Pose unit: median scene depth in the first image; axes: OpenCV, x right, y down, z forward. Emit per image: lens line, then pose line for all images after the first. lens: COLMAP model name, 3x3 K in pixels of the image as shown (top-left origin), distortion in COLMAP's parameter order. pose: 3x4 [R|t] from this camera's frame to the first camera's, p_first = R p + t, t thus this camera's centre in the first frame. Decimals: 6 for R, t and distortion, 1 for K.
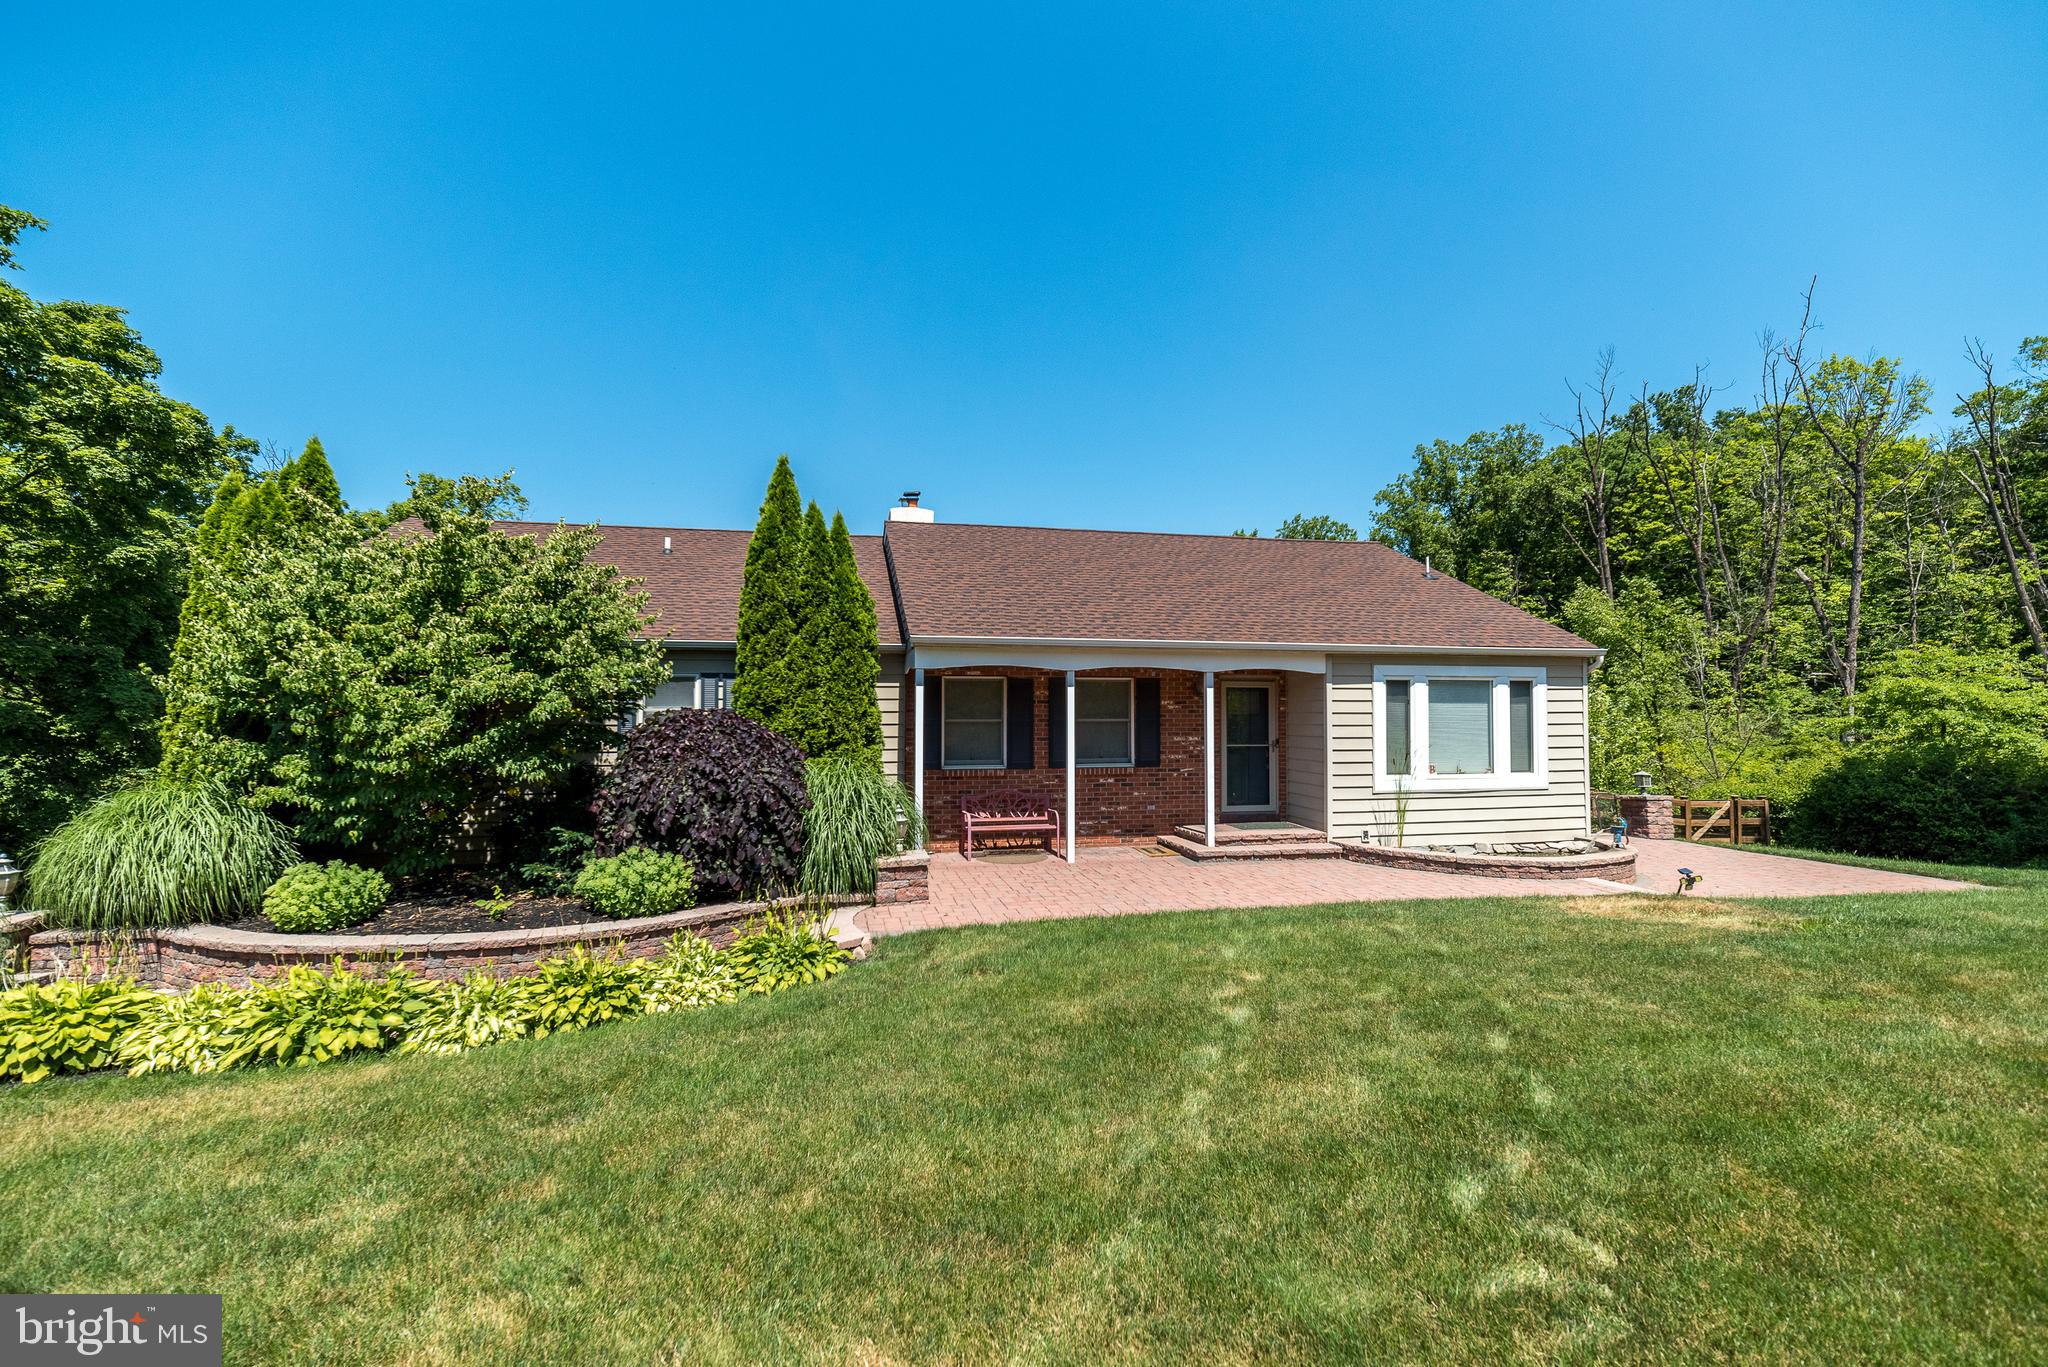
lens RADIAL K [[866.7, 0, 1023.8], [0, 866.7, 695.3], [0, 0, 1]] dist [0.008306, 0.001281]
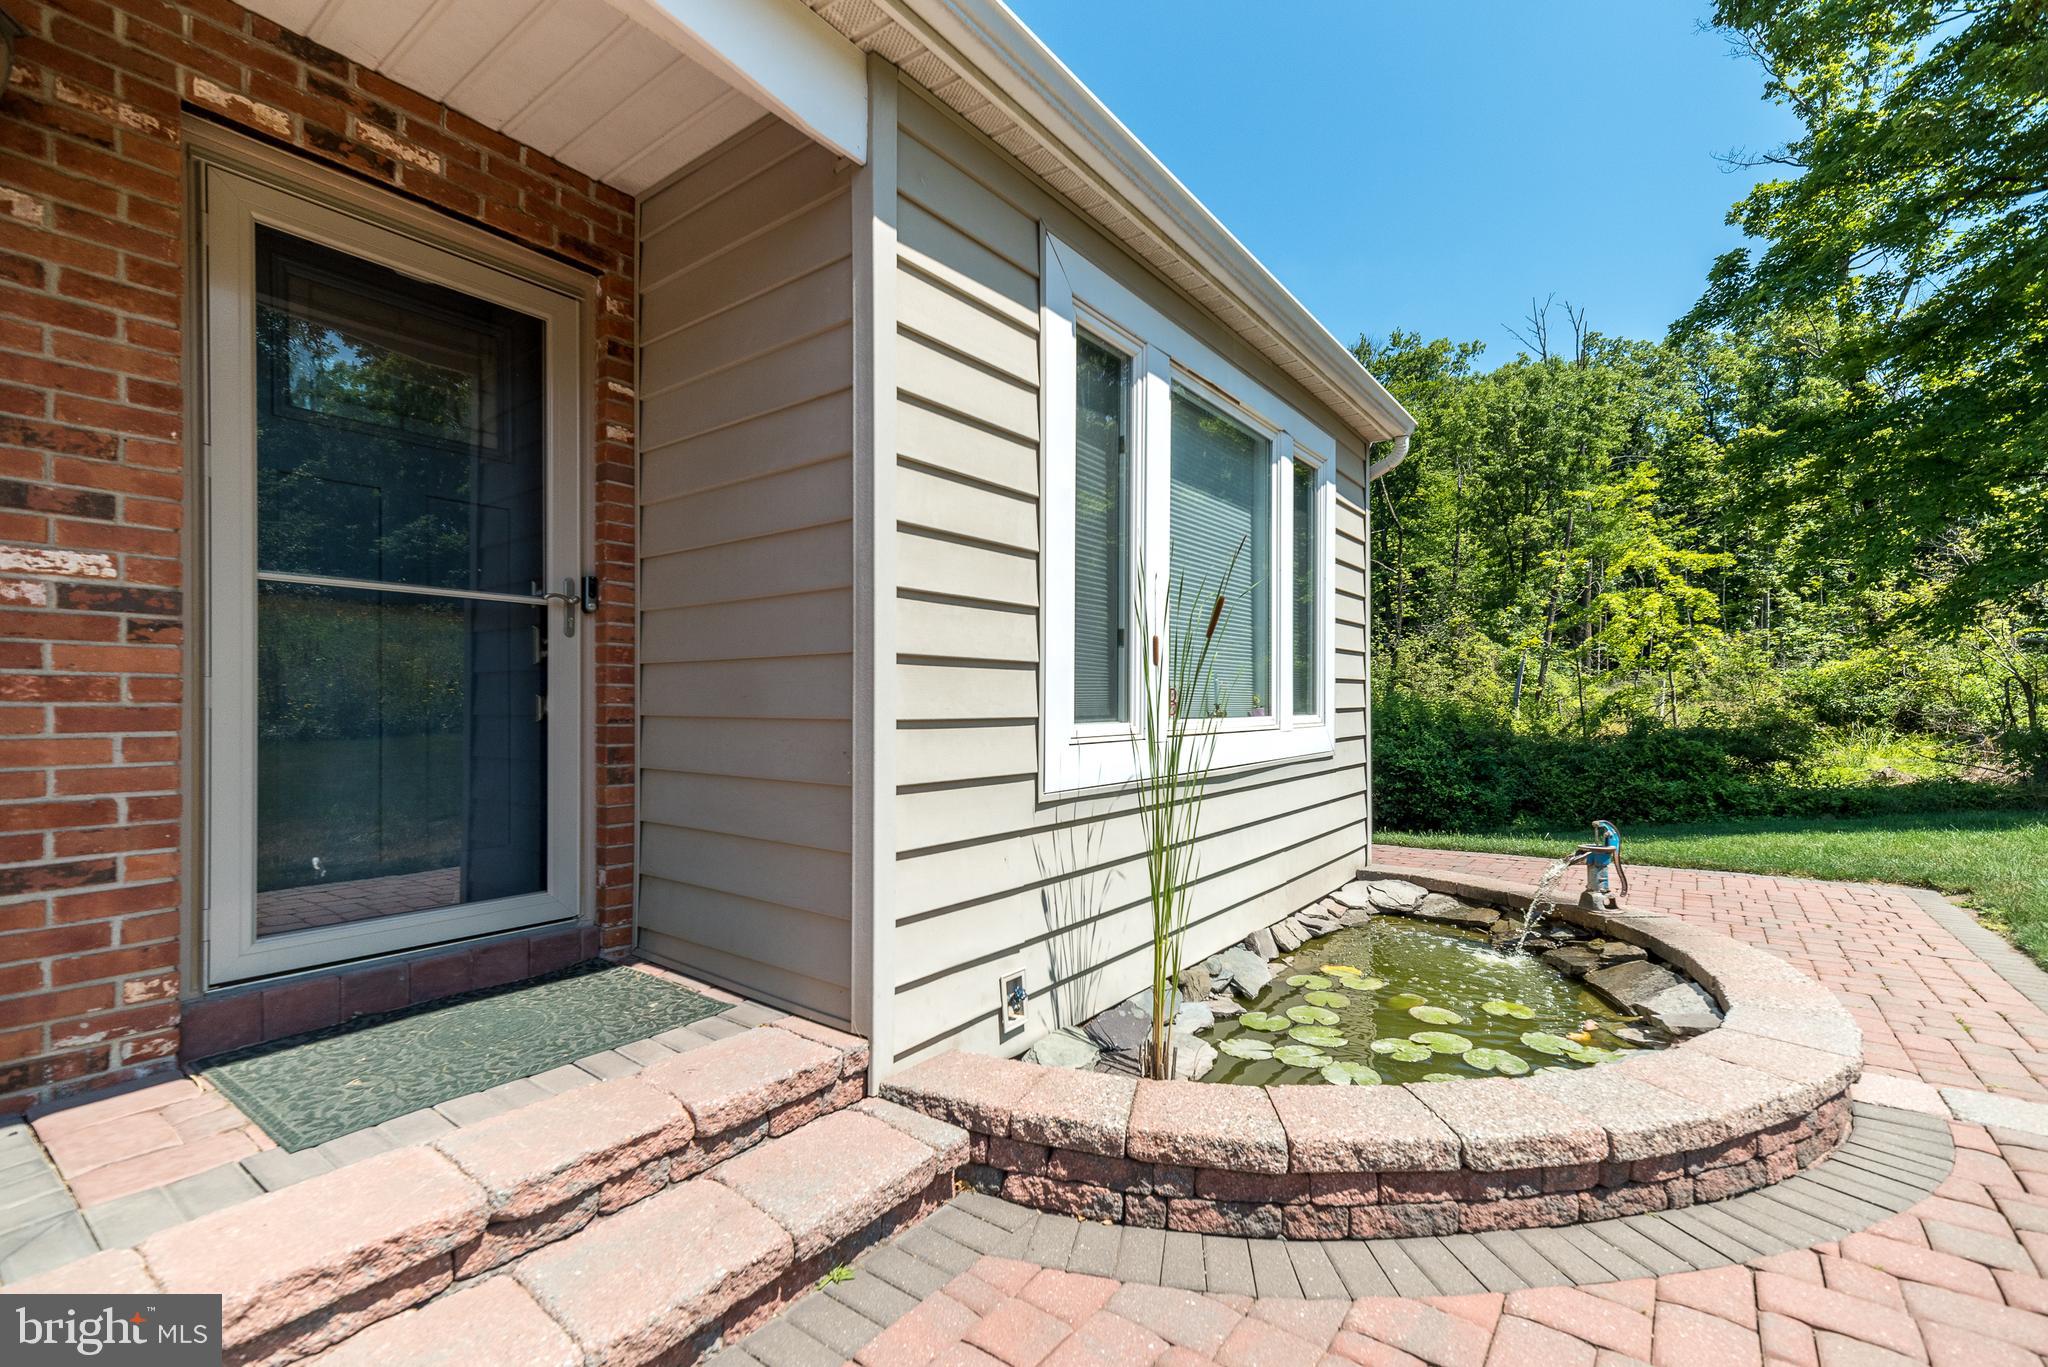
lens RADIAL K [[866.7, 0, 1019.9], [0, 866.7, 697.7], [0, 0, 1]] dist [0.008306, 0.001281]
pose [[0.749102, 0.004924, 0.662436, 0.249344], [-0.011663, 0.999915, 0.005757, 0.084269], [-0.662352, -0.012039, 0.749096, 0.833996]]
